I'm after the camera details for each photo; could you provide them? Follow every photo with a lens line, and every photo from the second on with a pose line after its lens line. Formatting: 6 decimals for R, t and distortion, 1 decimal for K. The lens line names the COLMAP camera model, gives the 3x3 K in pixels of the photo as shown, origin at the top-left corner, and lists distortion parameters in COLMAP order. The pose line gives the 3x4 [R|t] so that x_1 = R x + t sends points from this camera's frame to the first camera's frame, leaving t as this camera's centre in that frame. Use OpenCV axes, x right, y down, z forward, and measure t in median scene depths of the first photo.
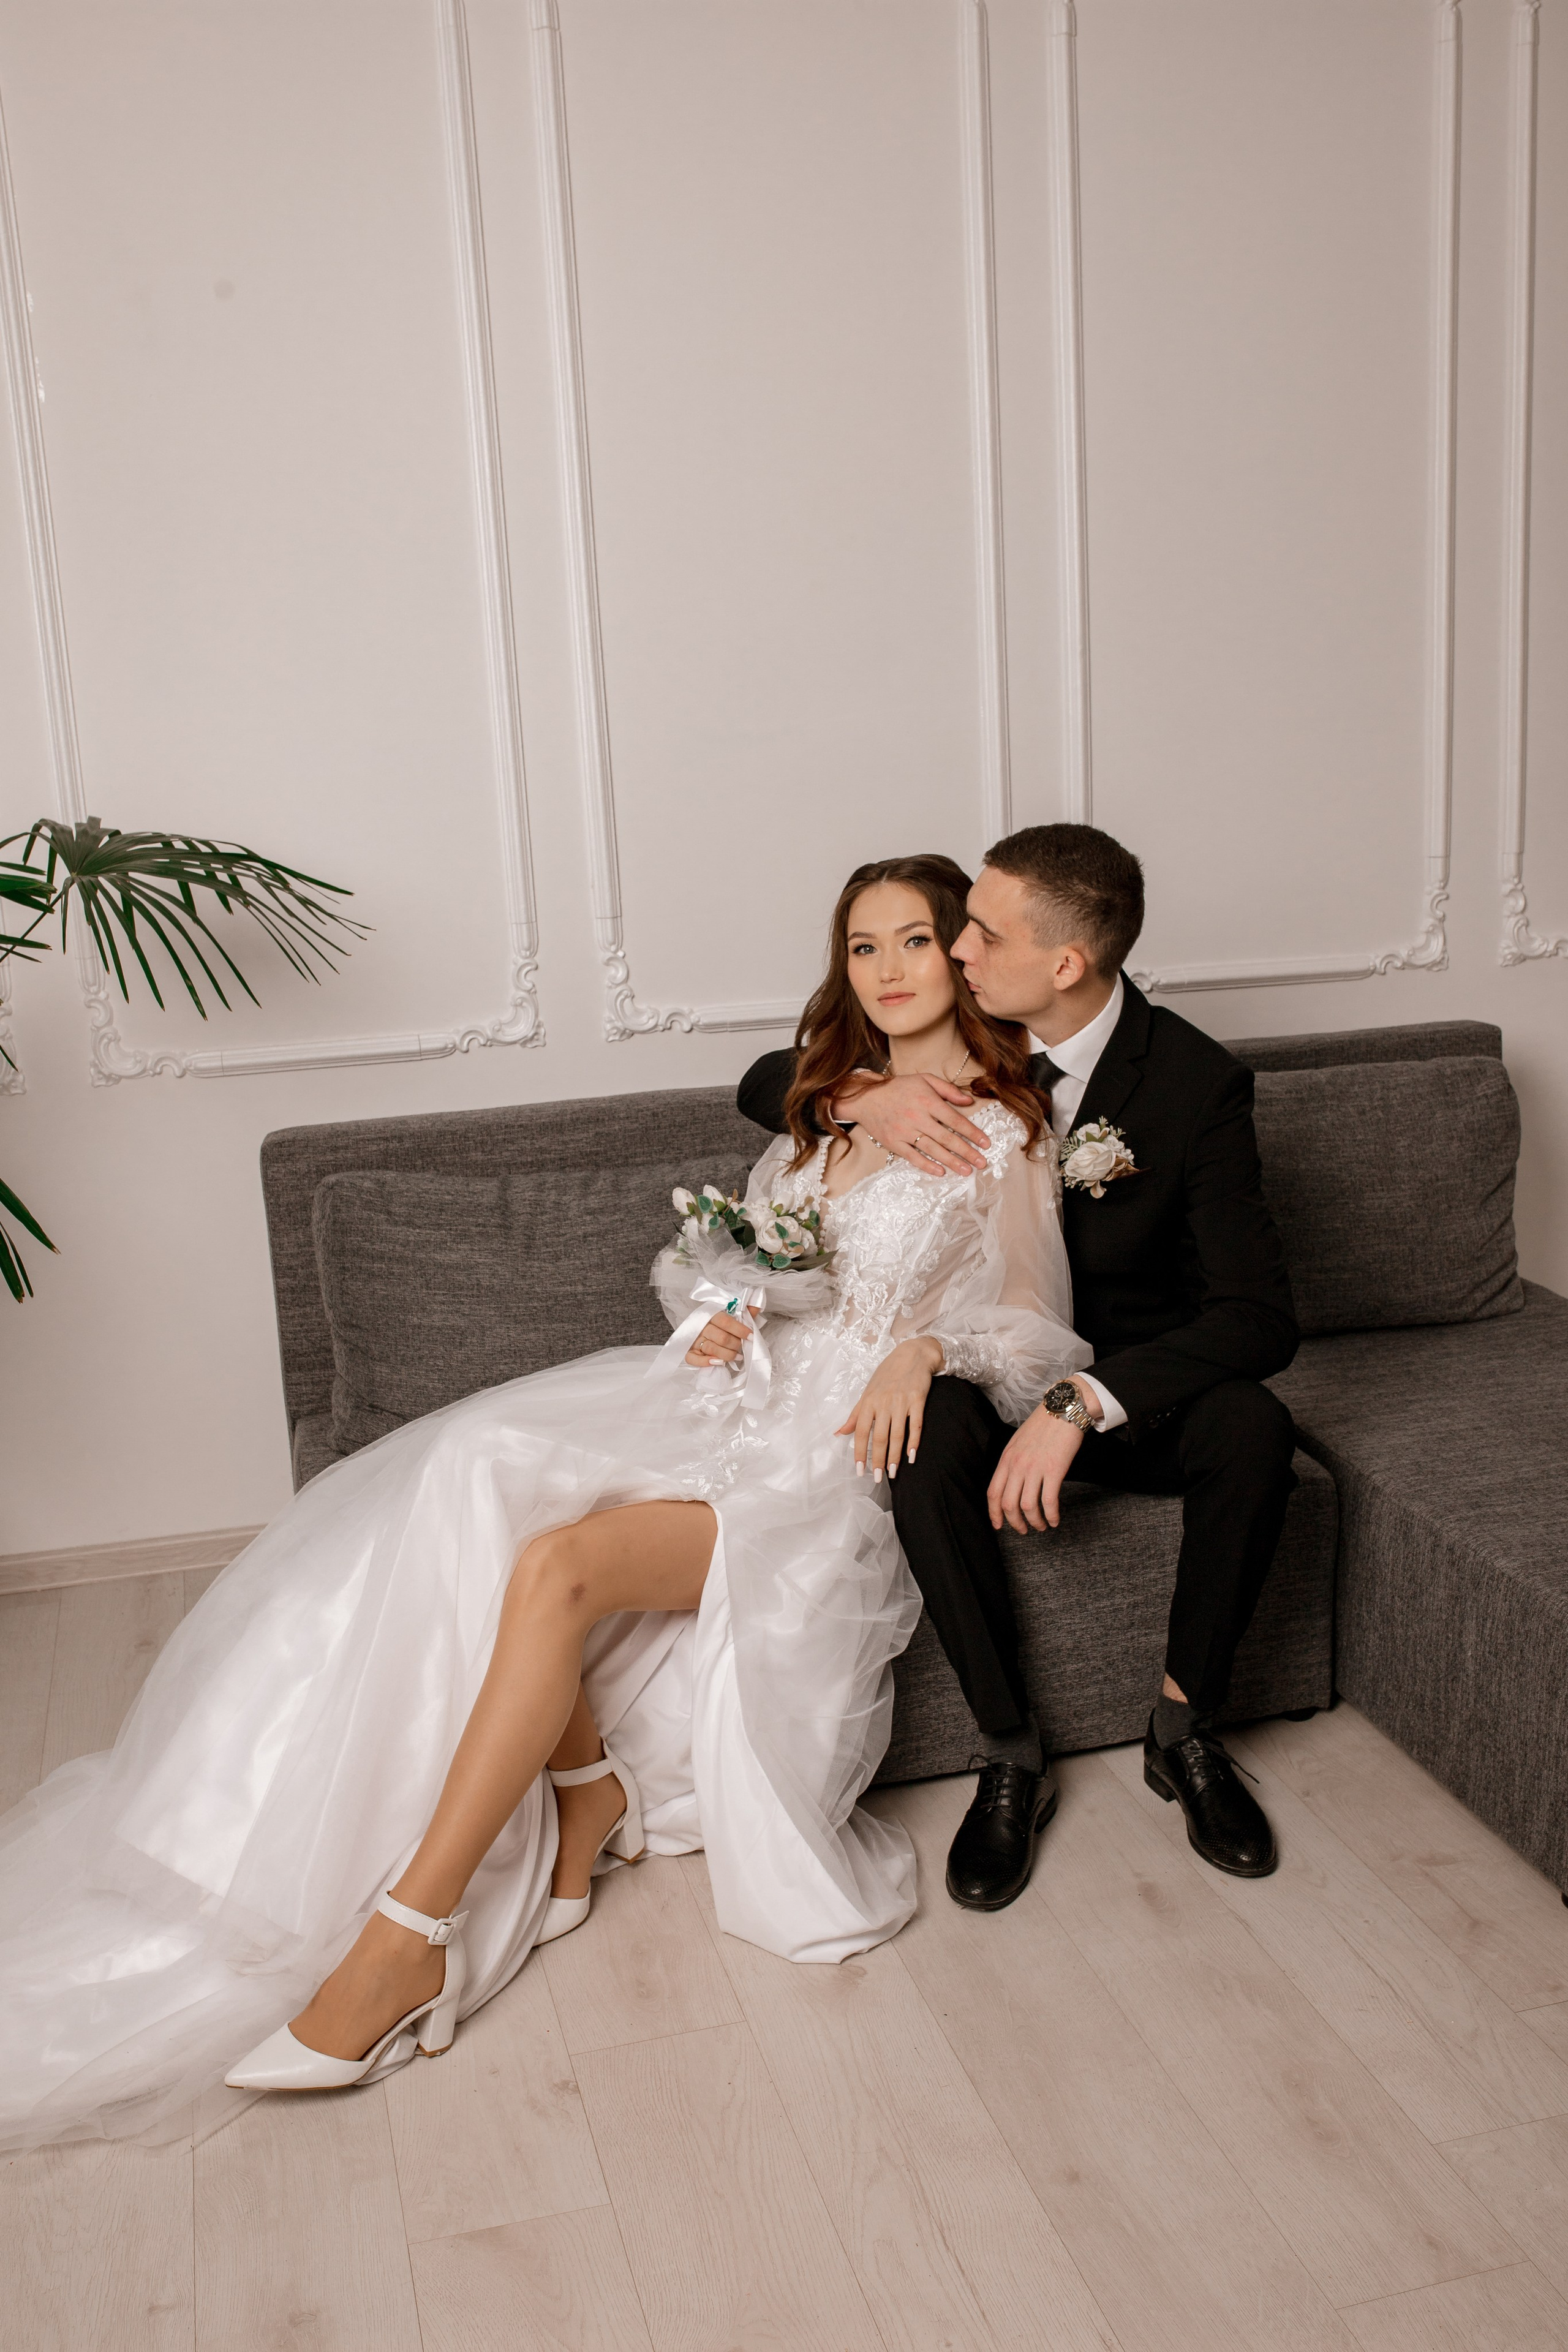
lens RADIAL K [[2225.7, 0, 771.4], [0, 2225.7, 1171.9], [0, 0, 1]] dist [-0.057158, 0.082375]
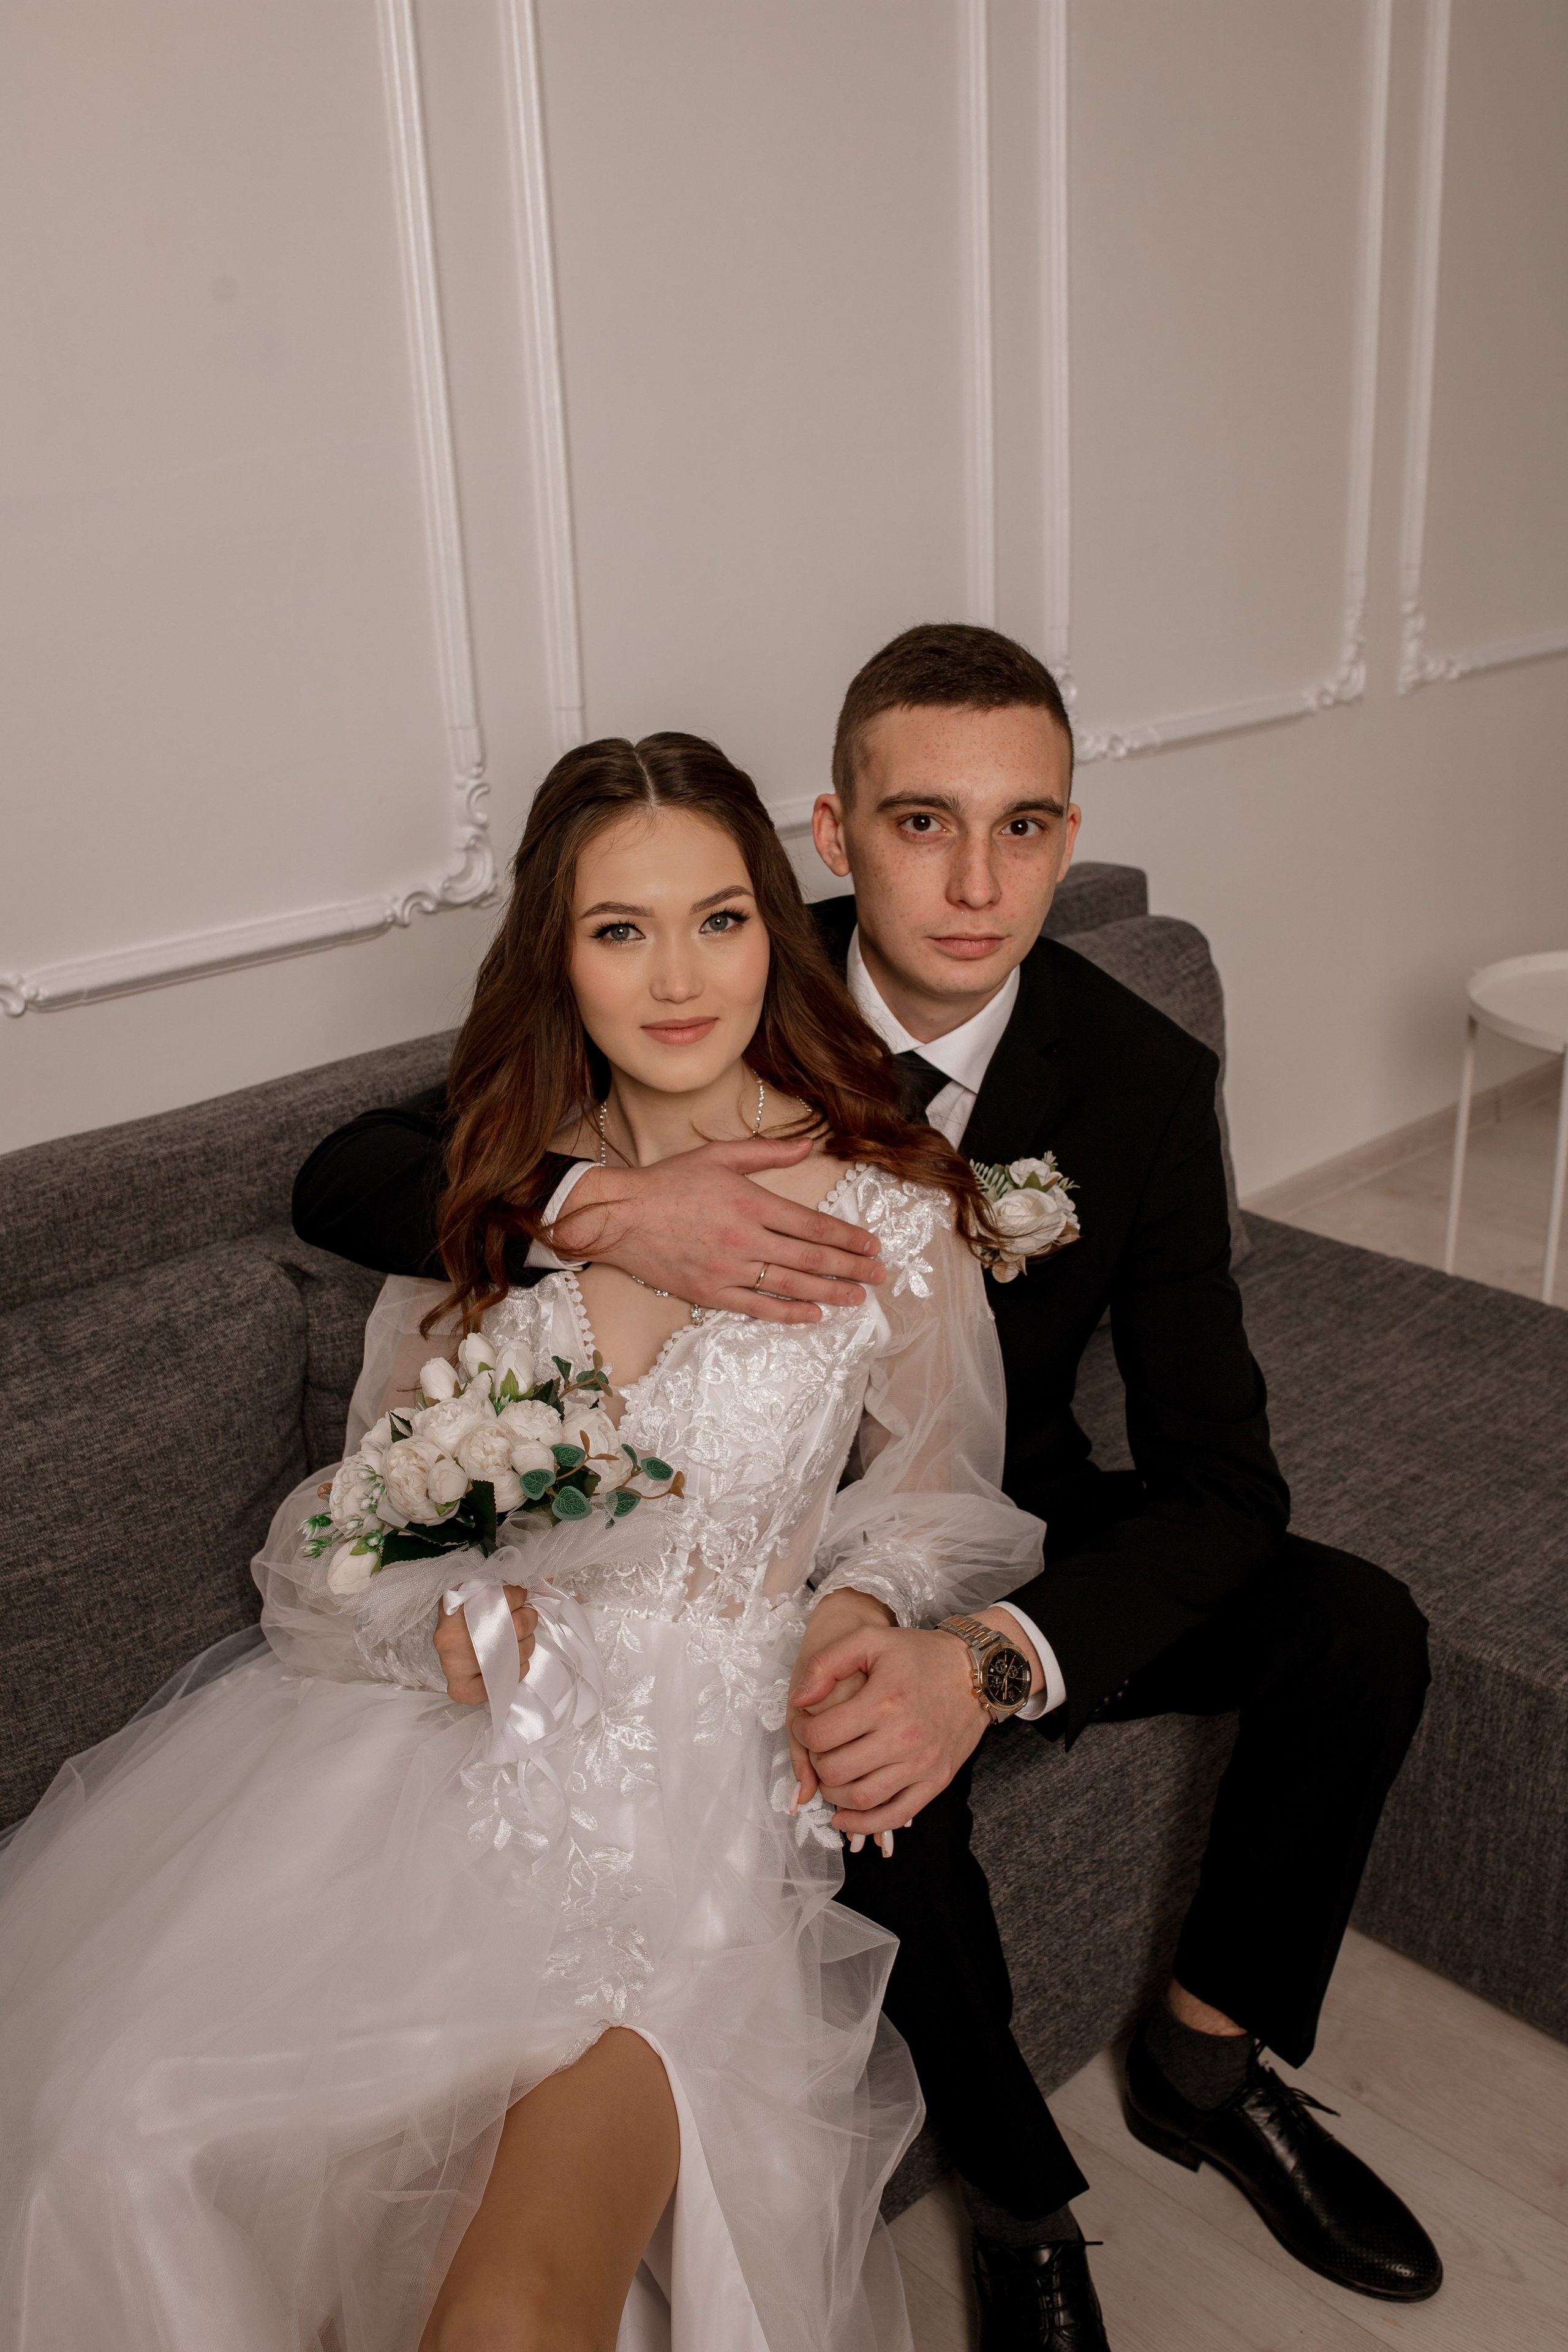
lens RADIAL K [[2225.7, 0, 771.4], [0, 2225.7, 1171.9], [0, 0, 1]] dist [-0.057158, 0.082375]
pose [[0.884888, -0.159776, 0.437543, -0.166192], [0.111881, 0.984737, 0.133324, -0.103324], [-0.452167, -0.069024, 0.889258, 0.503314]]
